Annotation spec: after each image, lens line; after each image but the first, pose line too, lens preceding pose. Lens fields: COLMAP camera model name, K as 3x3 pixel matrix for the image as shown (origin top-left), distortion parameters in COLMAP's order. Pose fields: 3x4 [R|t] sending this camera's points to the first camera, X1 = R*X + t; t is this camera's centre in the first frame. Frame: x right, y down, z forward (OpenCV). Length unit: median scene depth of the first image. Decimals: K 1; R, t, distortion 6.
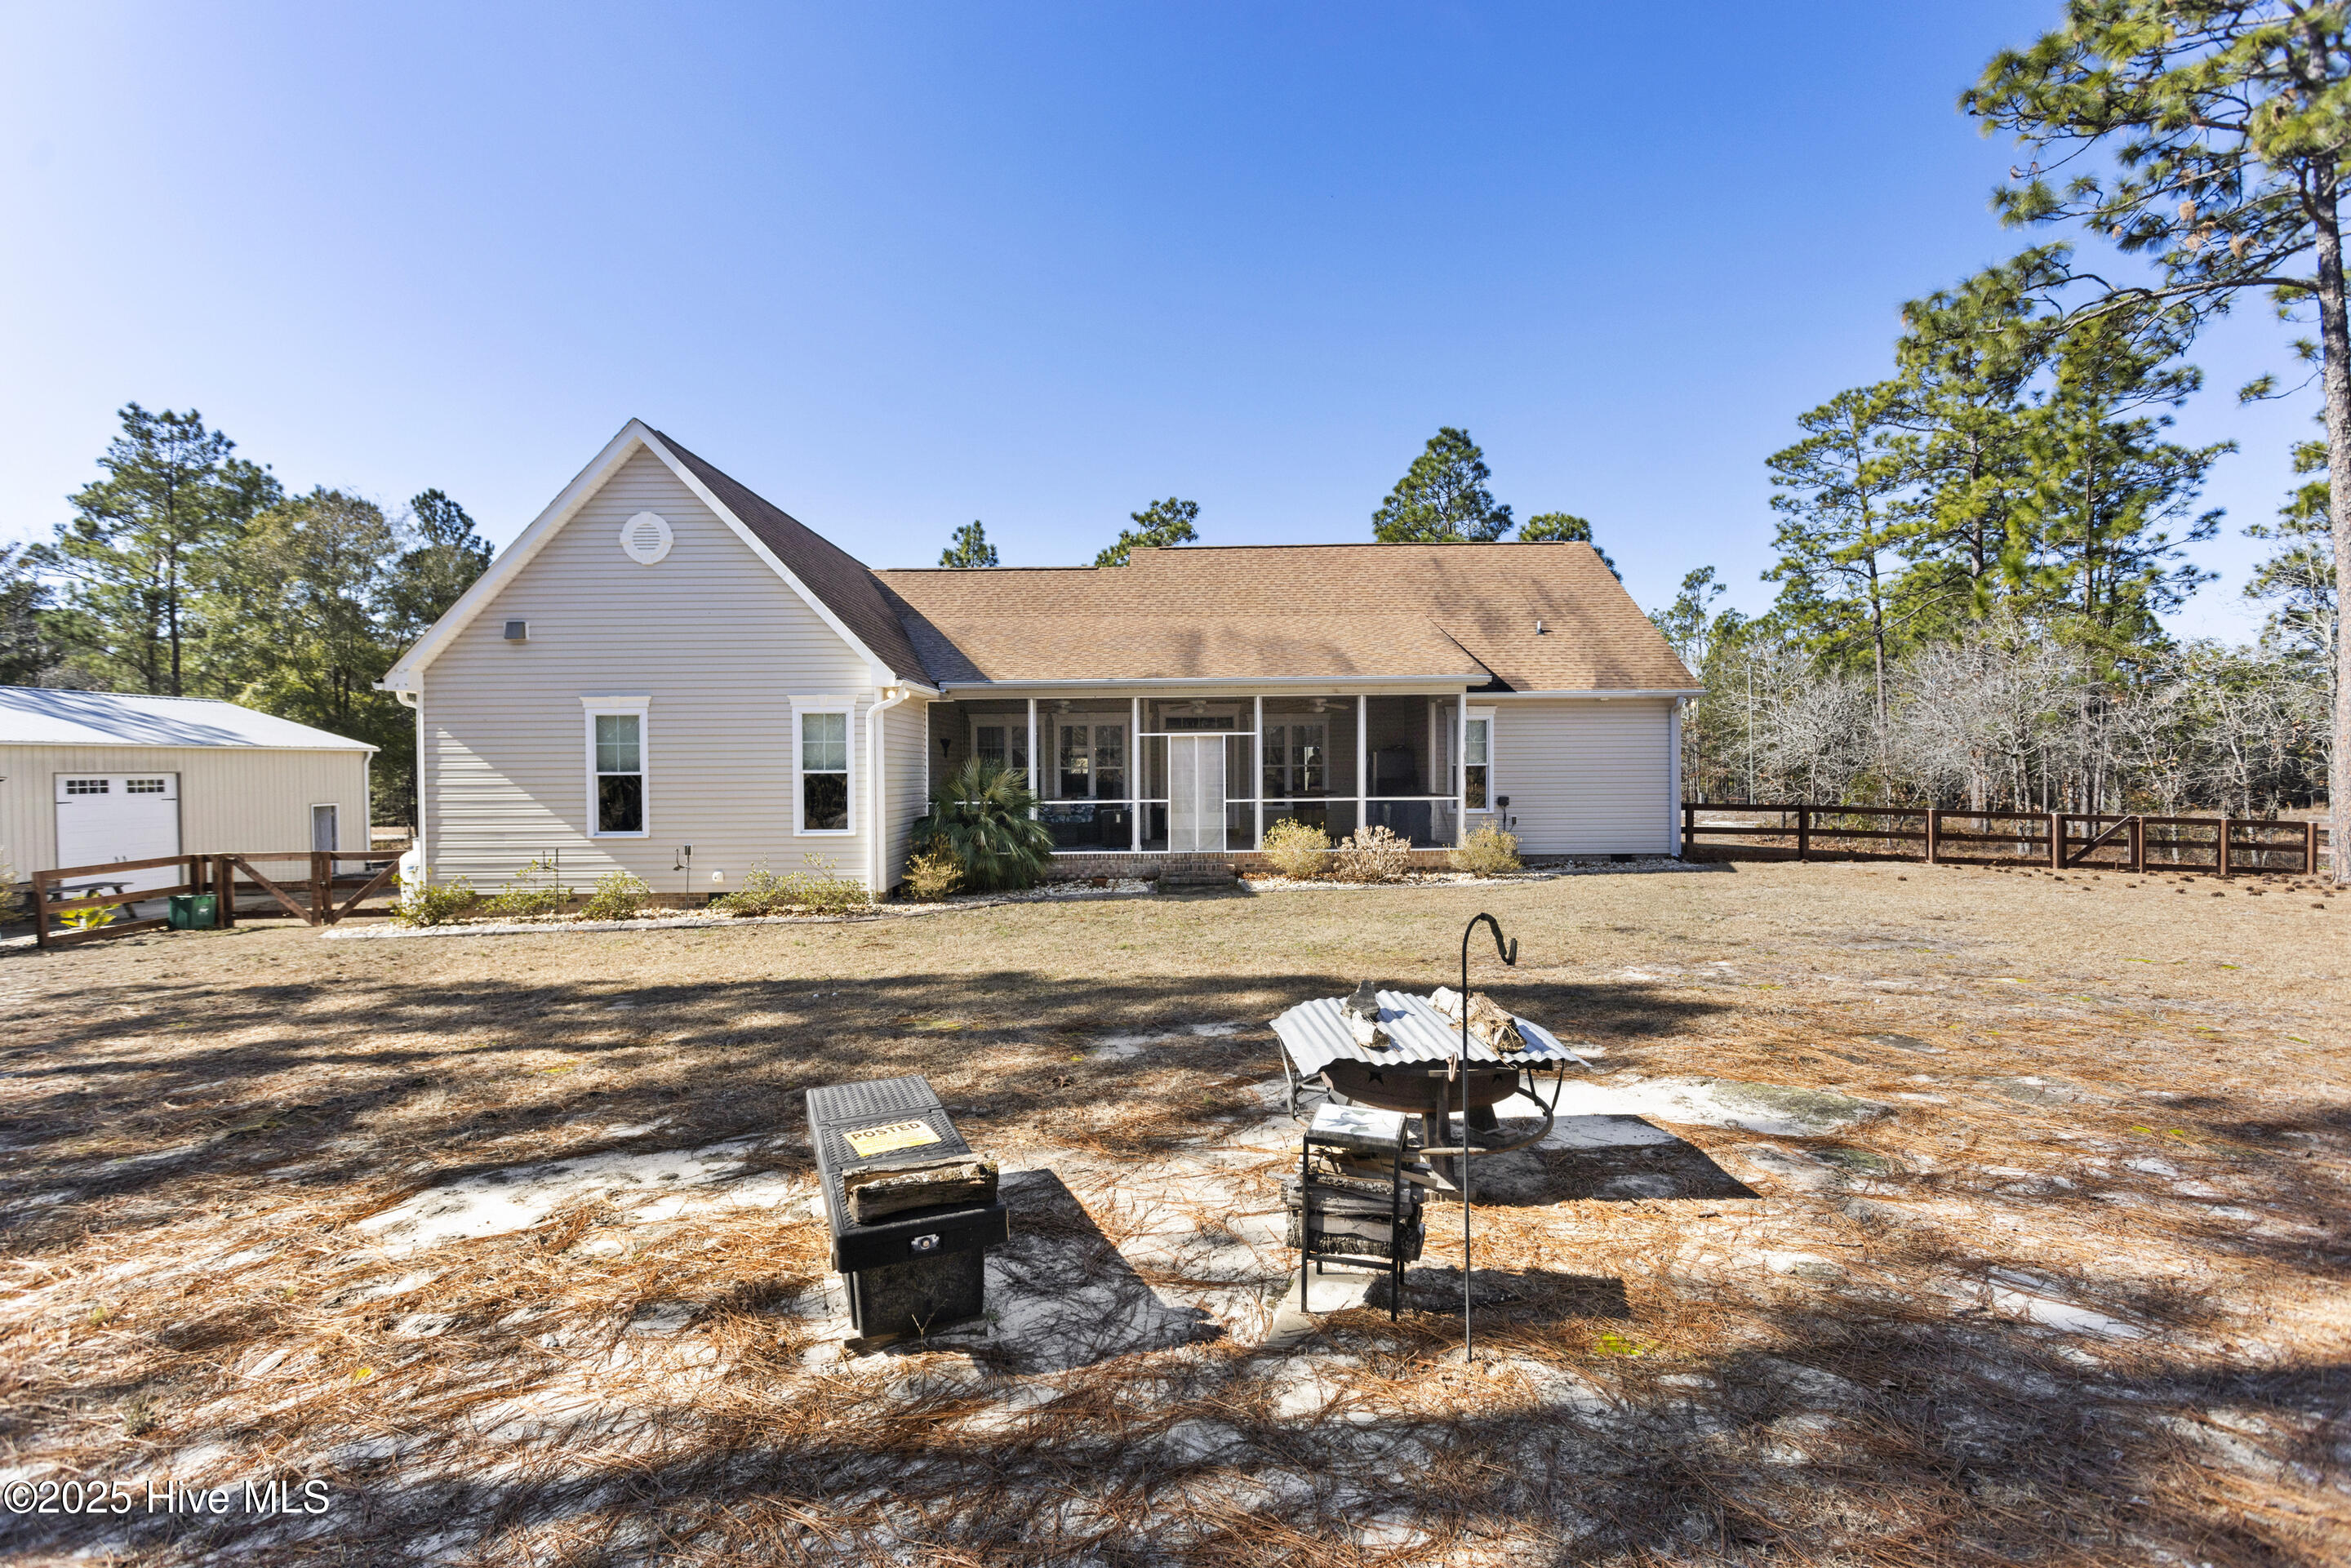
lens RADIAL K [[1086.4, 0, 1180.6], [0, 1086.4, 785.2], [0, 0, 1]] dist [0.000650, -0.000323]
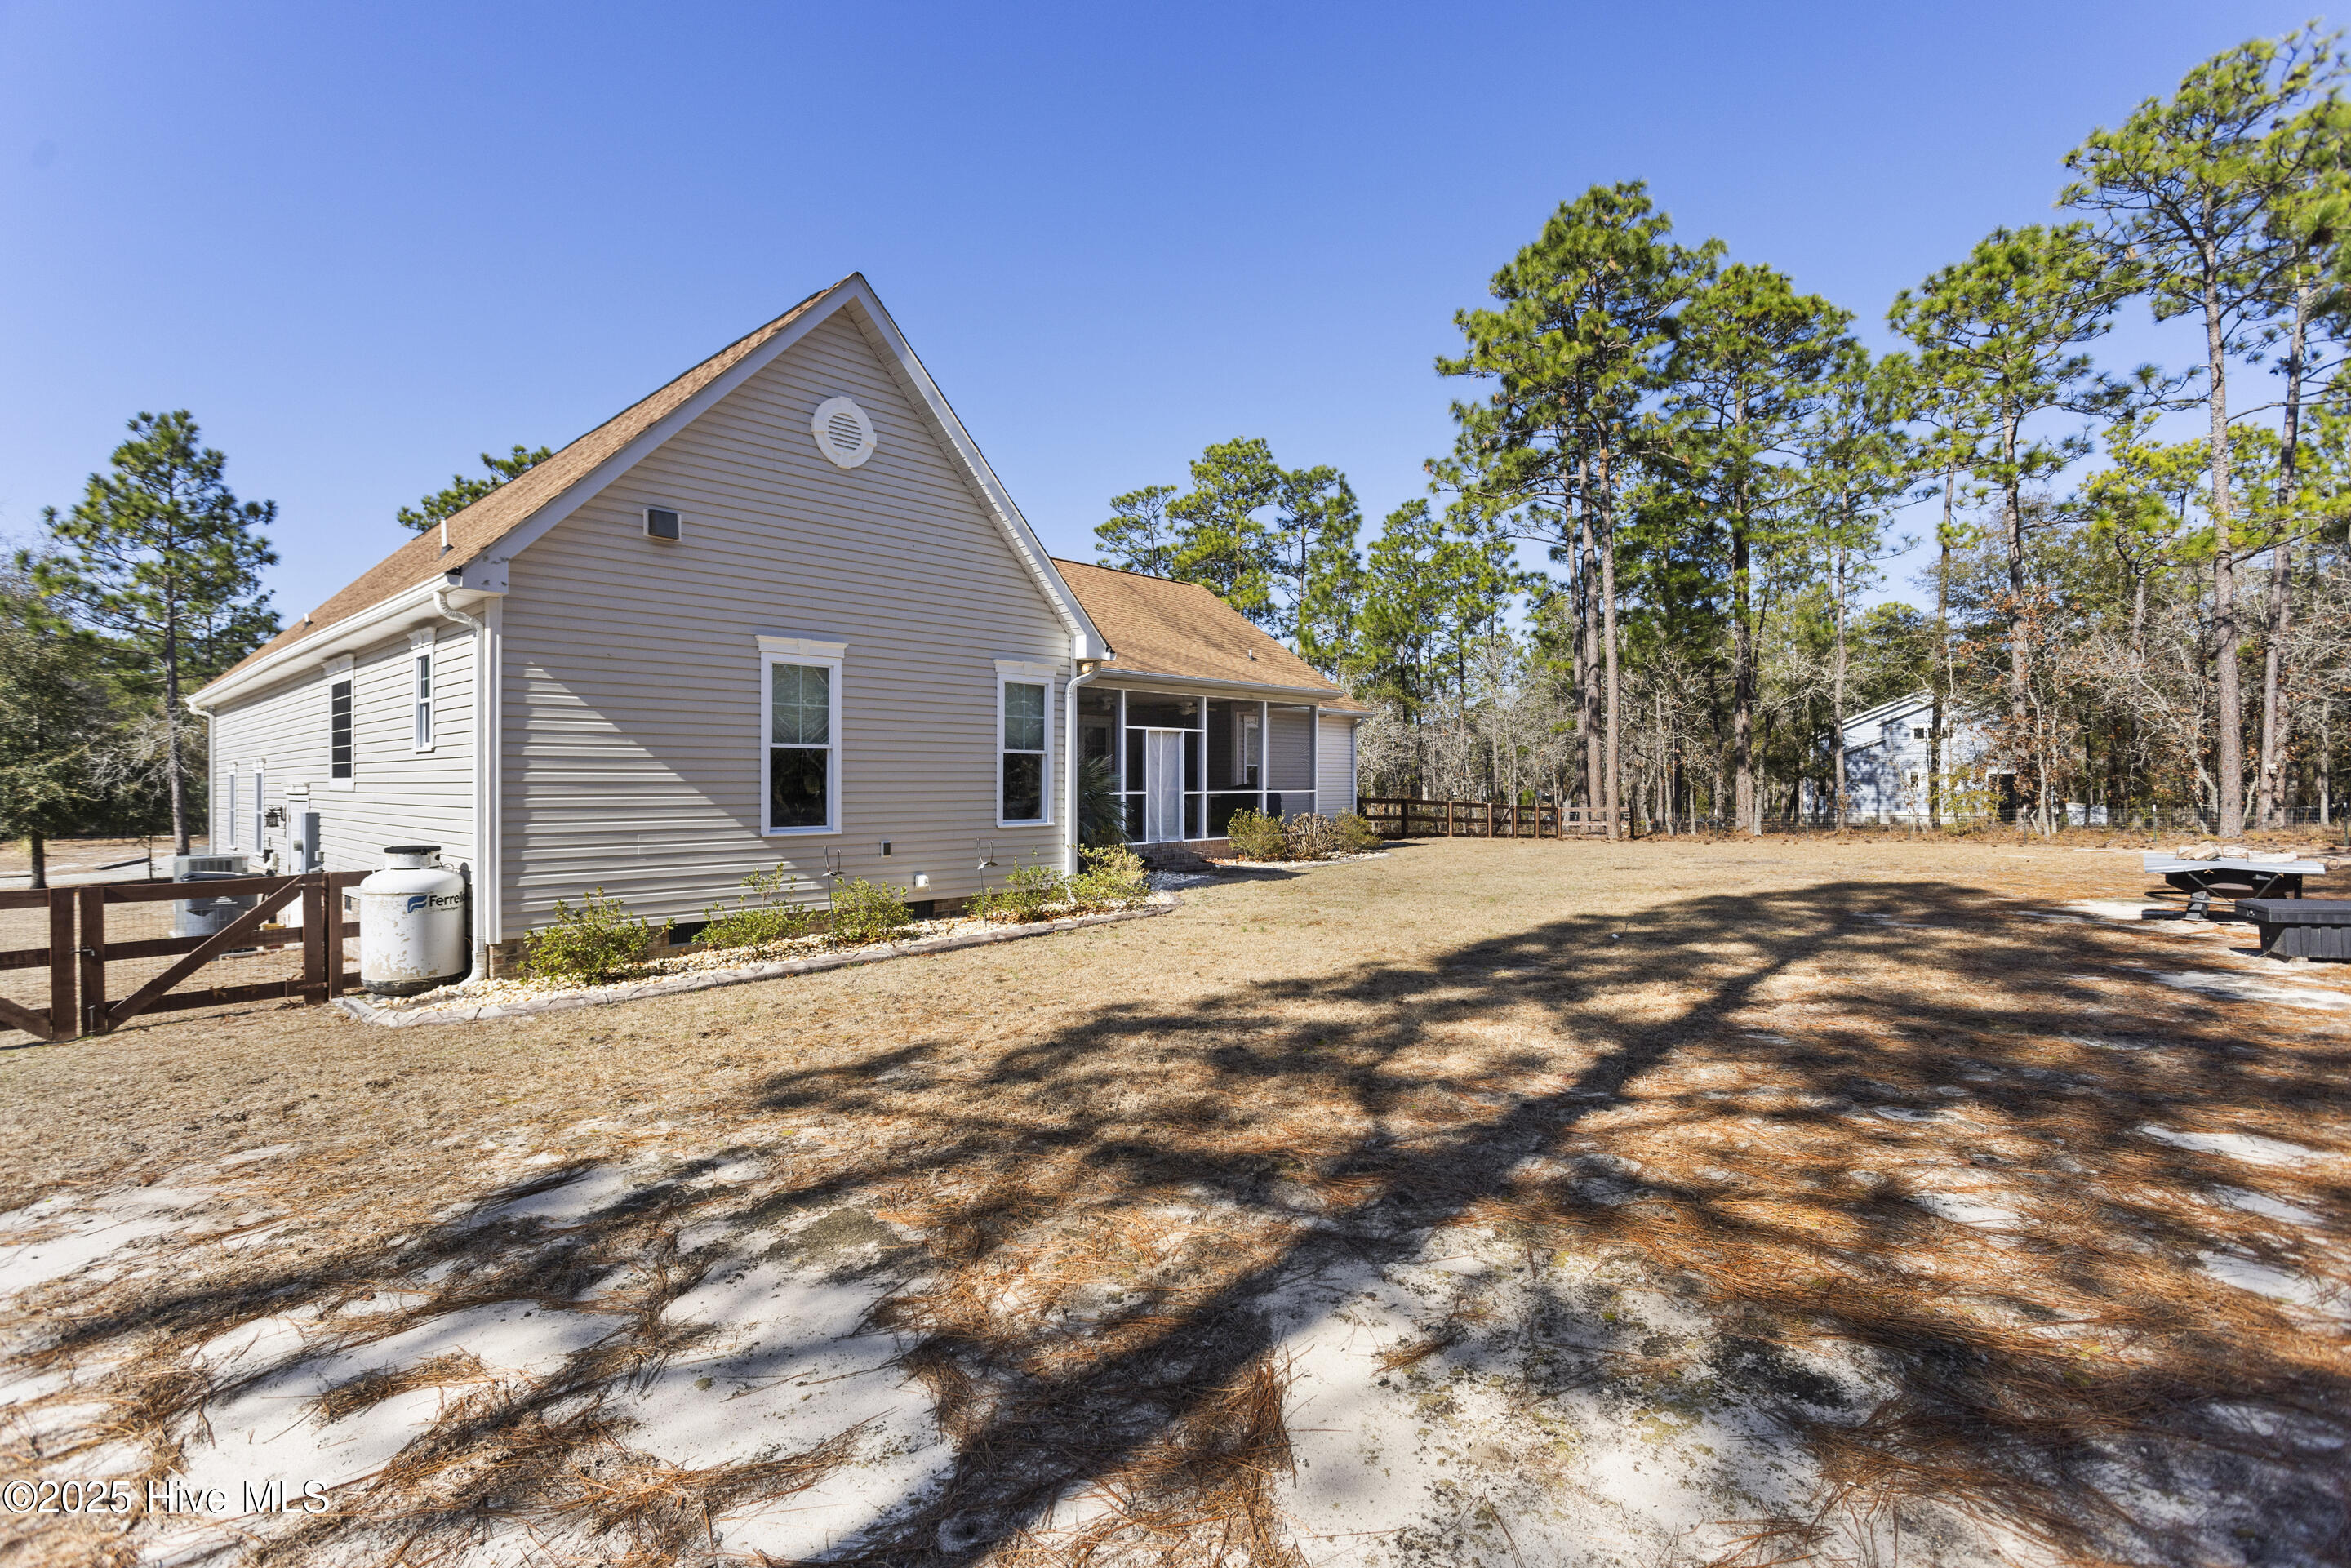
lens RADIAL K [[1086.4, 0, 1175.7], [0, 1086.4, 787.2], [0, 0, 1]] dist [0.000650, -0.000323]
pose [[0.685731, 0.005191, 0.727836, -0.740375], [0.008802, 0.999842, -0.015423, 0.025401], [-0.727802, 0.016982, 0.685577, 0.274232]]
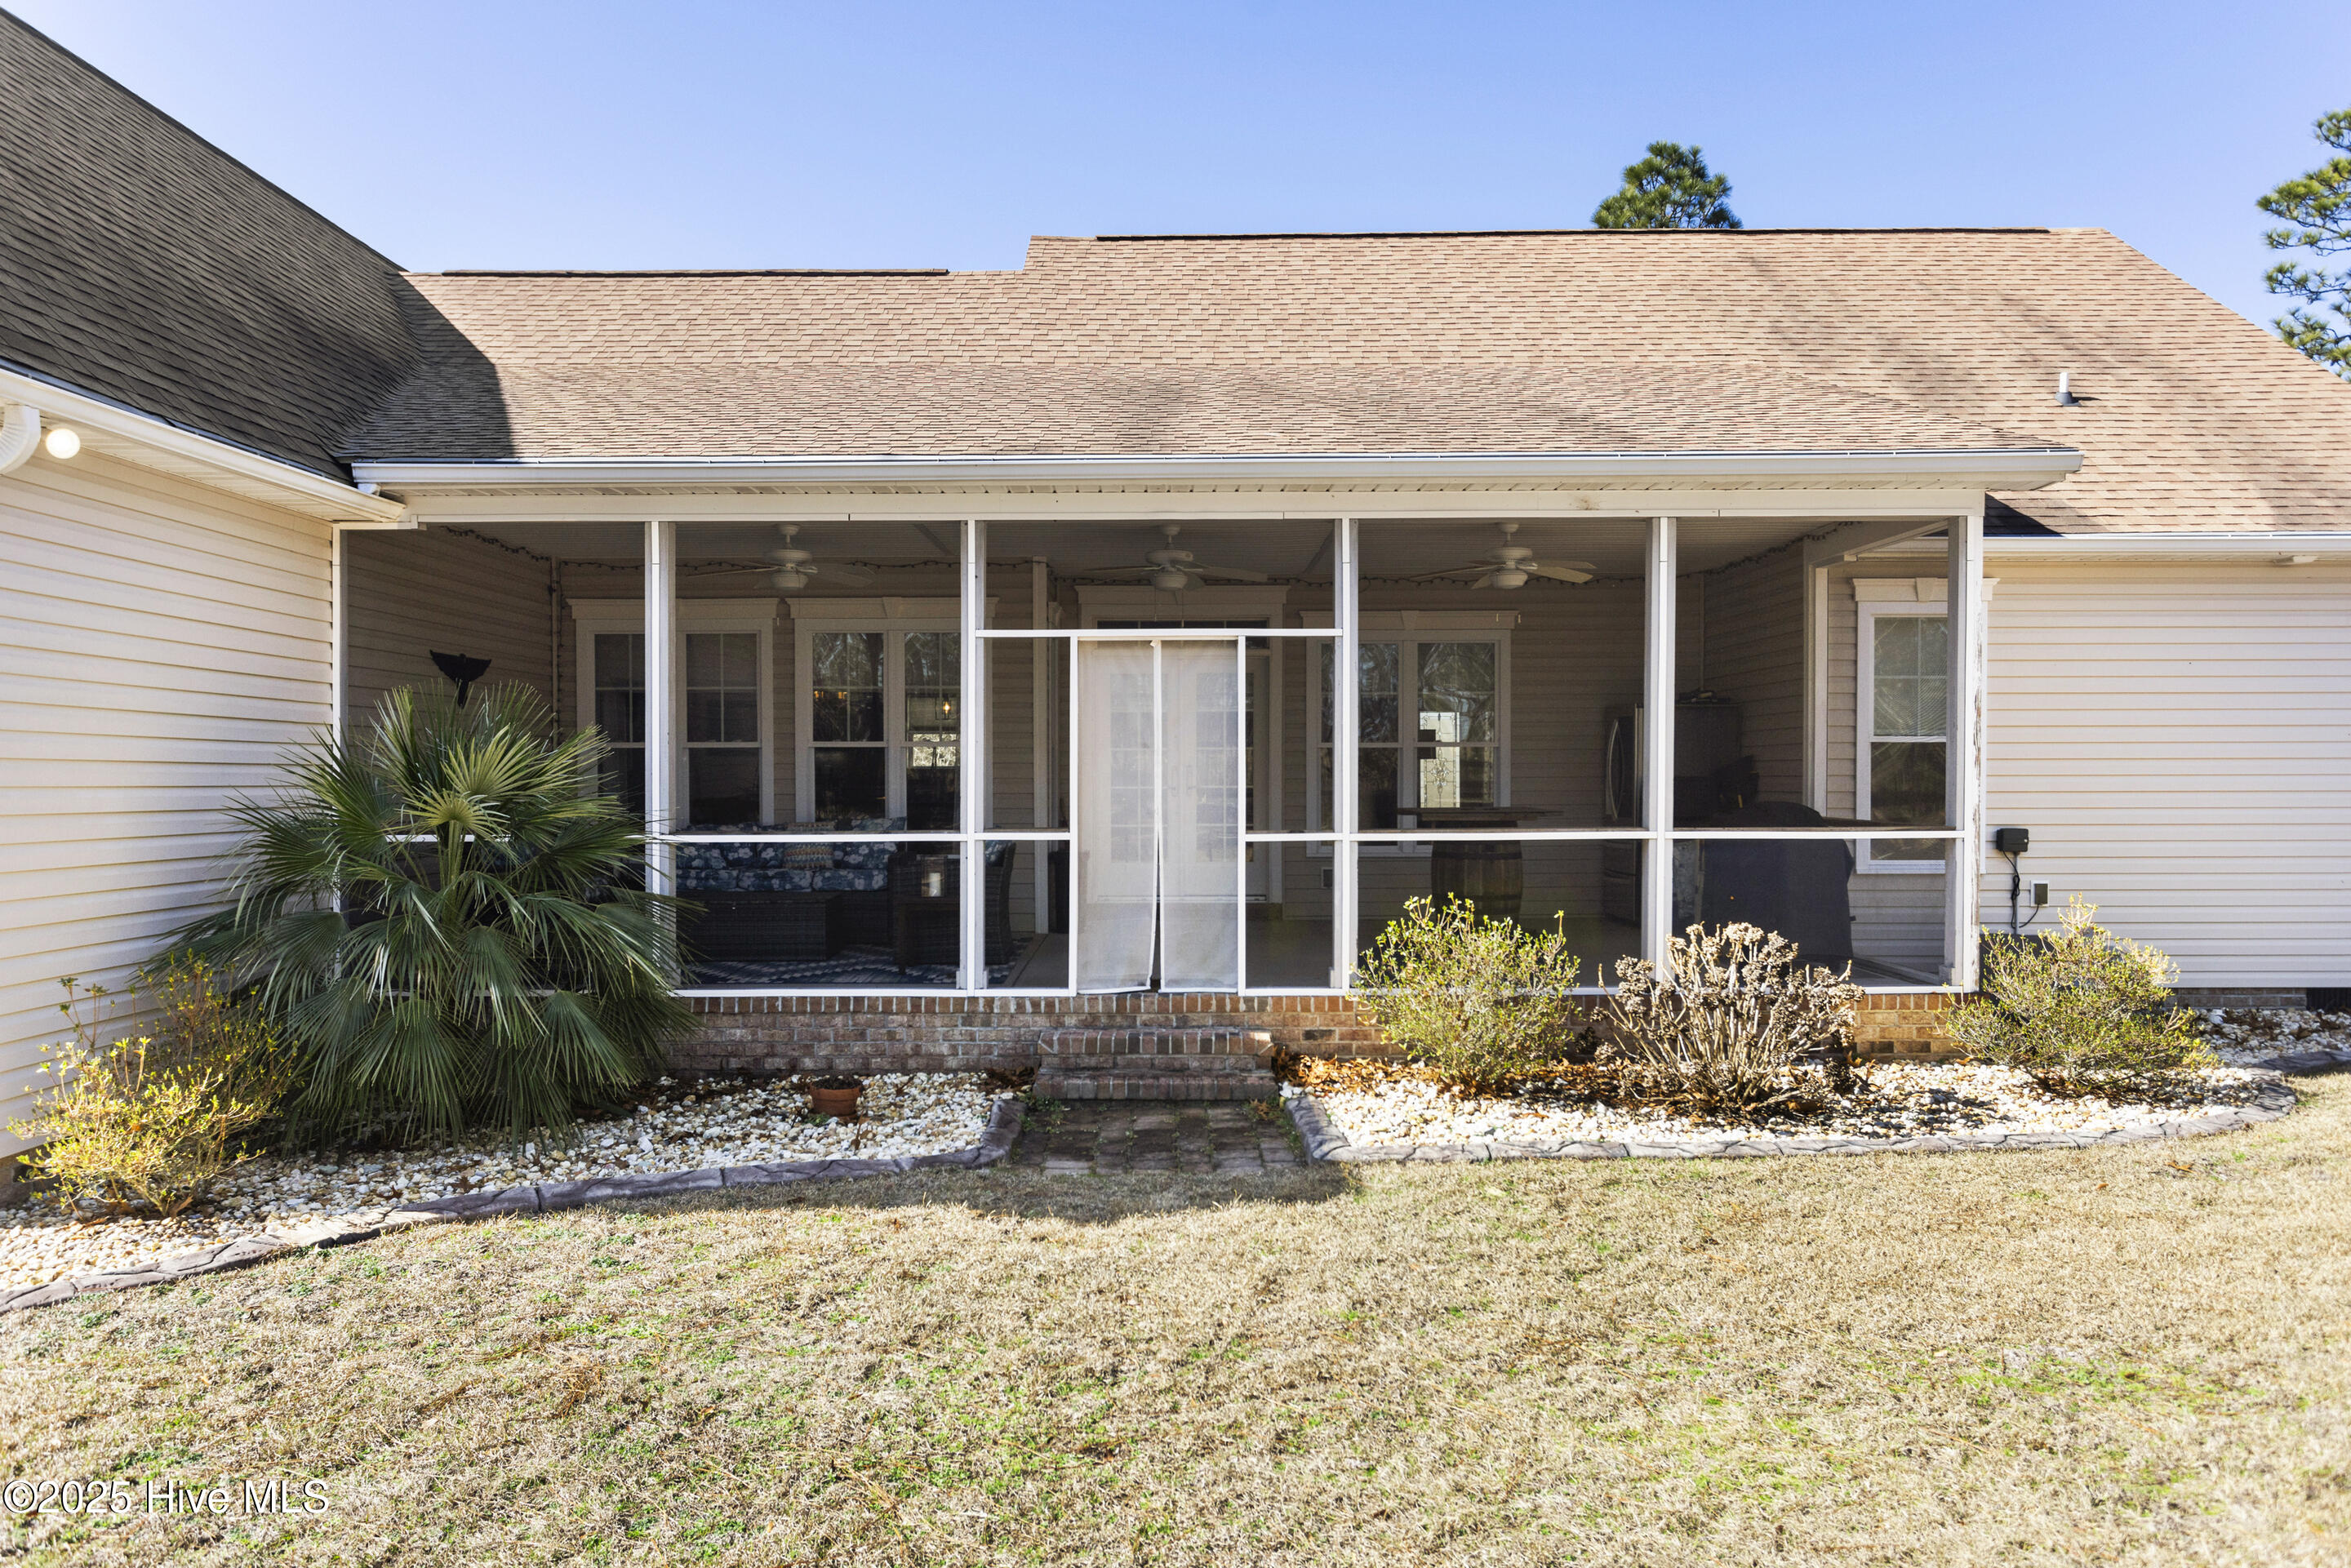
lens RADIAL K [[1668.0, 0, 1198.8], [0, 1668.0, 736.0], [0, 0, 1]] dist [-0.002680, 0.001124]
pose [[0.999945, 0.006892, 0.007945, 0.023305], [-0.006581, 0.999237, -0.038501, 0.003077], [-0.008204, 0.038447, 0.999227, 0.496373]]
